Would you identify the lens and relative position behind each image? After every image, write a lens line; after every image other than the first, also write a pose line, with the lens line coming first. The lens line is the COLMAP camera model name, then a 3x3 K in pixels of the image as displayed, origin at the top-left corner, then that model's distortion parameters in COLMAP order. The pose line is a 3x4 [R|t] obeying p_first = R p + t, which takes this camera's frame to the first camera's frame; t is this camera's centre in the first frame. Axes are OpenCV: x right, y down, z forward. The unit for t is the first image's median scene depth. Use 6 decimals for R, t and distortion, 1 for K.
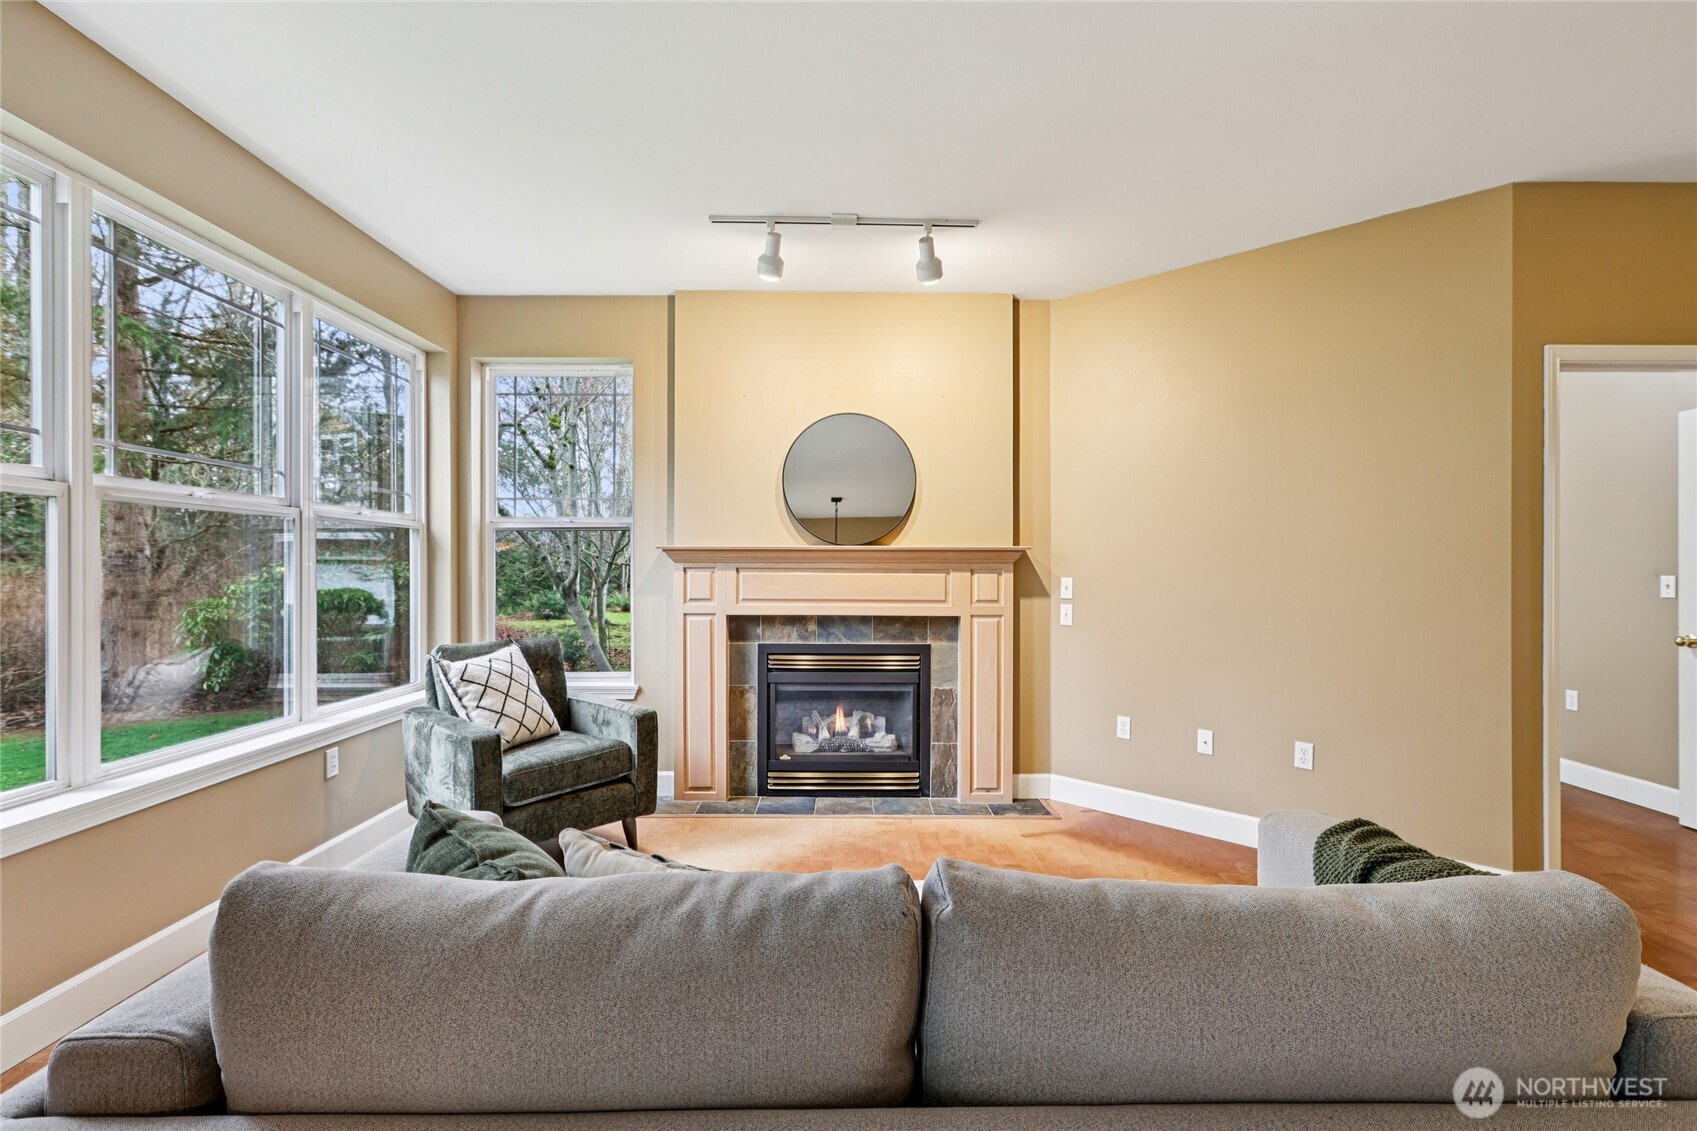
lens RADIAL K [[754.4, 0, 848.5], [0, 754.4, 568.2], [0, 0, 1]] dist [-0.001045, 0.001705]
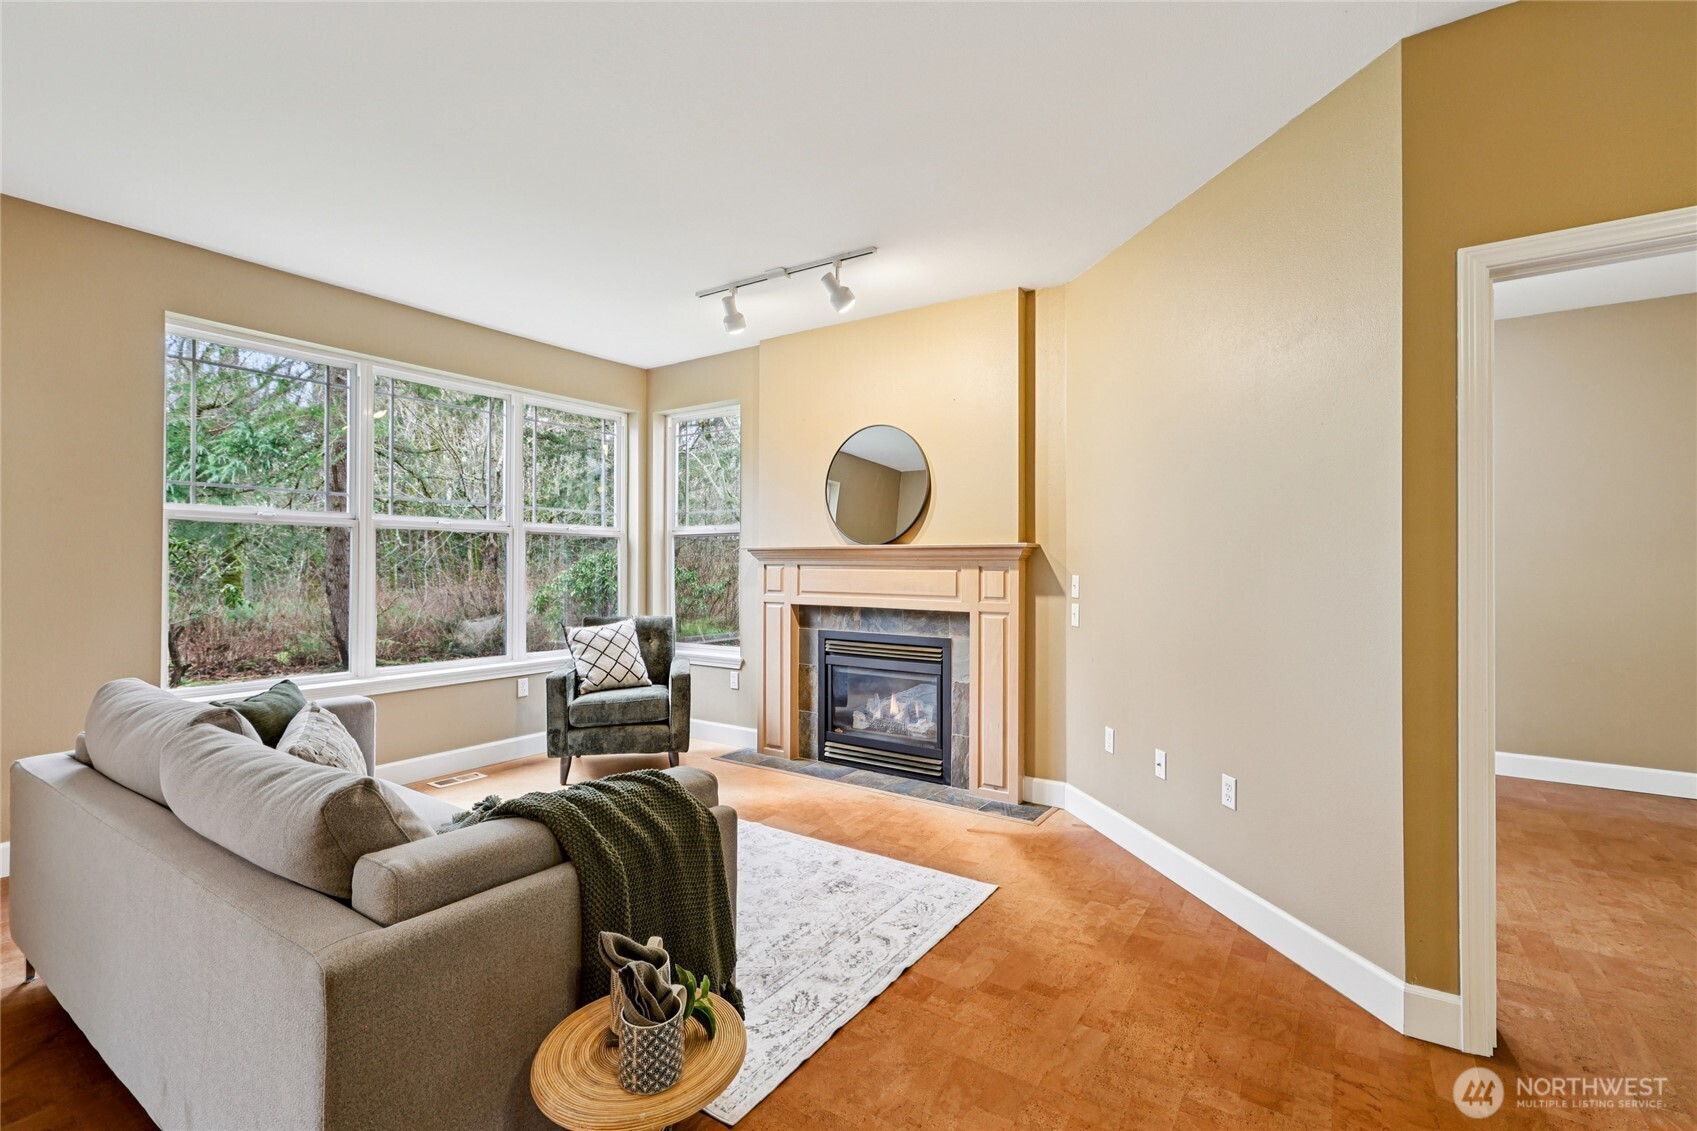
lens RADIAL K [[754.4, 0, 849.2], [0, 754.4, 558.3], [0, 0, 1]] dist [-0.001045, 0.001705]
pose [[0.824352, -0.004426, -0.566060, 0.589297], [-0.002236, 0.999936, -0.011074, 0.002433], [0.566073, 0.010394, 0.824290, 0.064349]]
